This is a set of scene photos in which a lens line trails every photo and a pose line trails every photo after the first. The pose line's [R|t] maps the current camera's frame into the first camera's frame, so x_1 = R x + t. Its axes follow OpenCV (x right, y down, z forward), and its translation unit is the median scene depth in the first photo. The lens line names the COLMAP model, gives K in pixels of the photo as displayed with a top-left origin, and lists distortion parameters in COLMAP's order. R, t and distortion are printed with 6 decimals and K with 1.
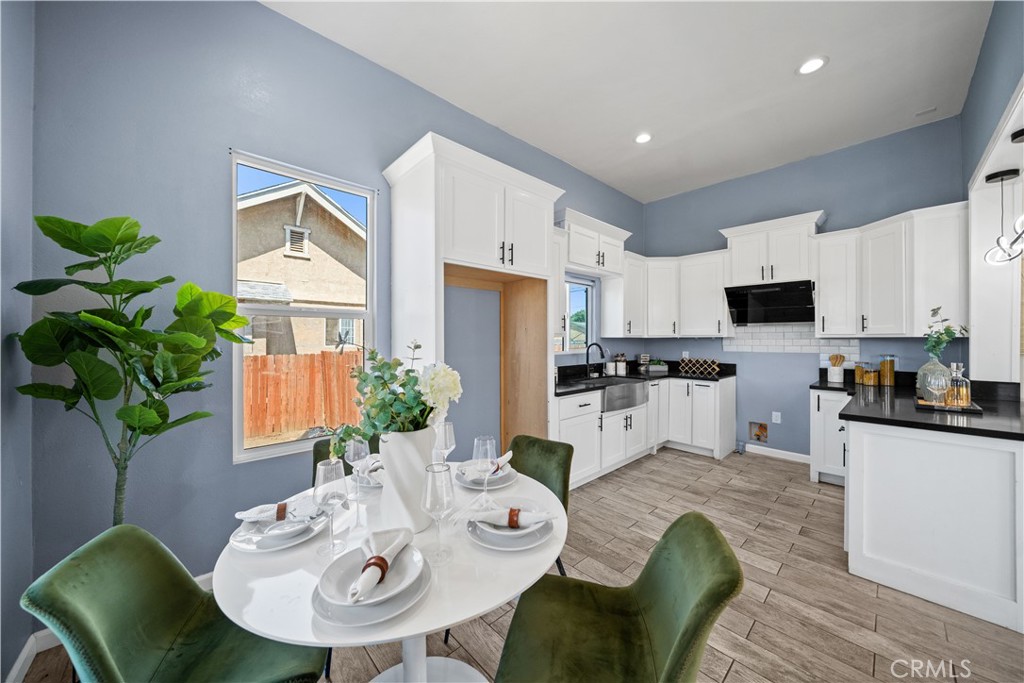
lens RADIAL K [[352.8, 0, 512.0], [0, 352.8, 341.5], [0, 0, 1]] dist [0.000861, 0.000045]
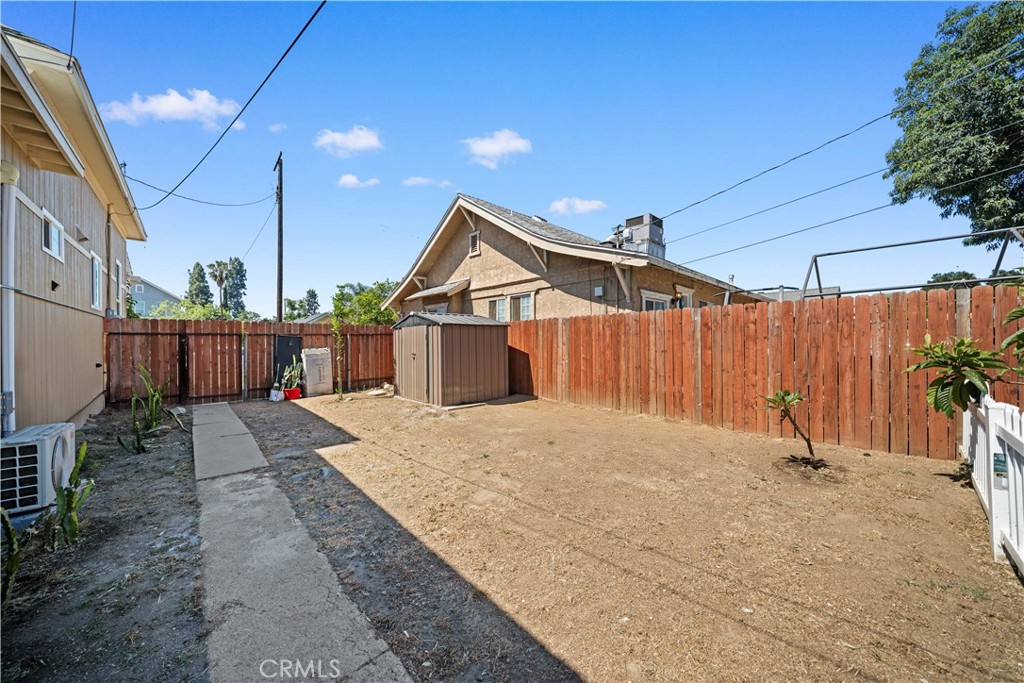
lens RADIAL K [[352.8, 0, 512.0], [0, 352.8, 341.5], [0, 0, 1]] dist [0.000861, 0.000045]
pose [[-0.005382, 0.000054, -0.999986, 0.633422], [0.001872, 0.999998, 0.000044, 0.060985], [0.999984, -0.001871, -0.005382, 1.127983]]
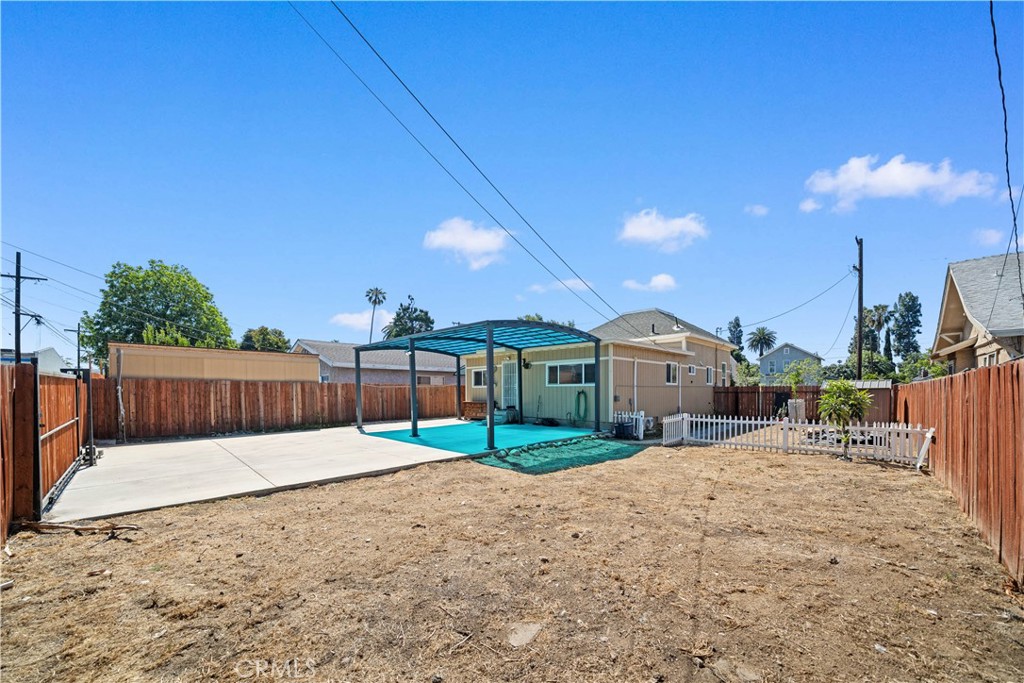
lens RADIAL K [[352.8, 0, 512.0], [0, 352.8, 341.5], [0, 0, 1]] dist [0.000861, 0.000045]
pose [[-0.999802, 0.001678, -0.019826, 1.080344], [0.004219, 0.991654, -0.128861, 0.022042], [0.019444, -0.128919, -0.991464, 2.154895]]
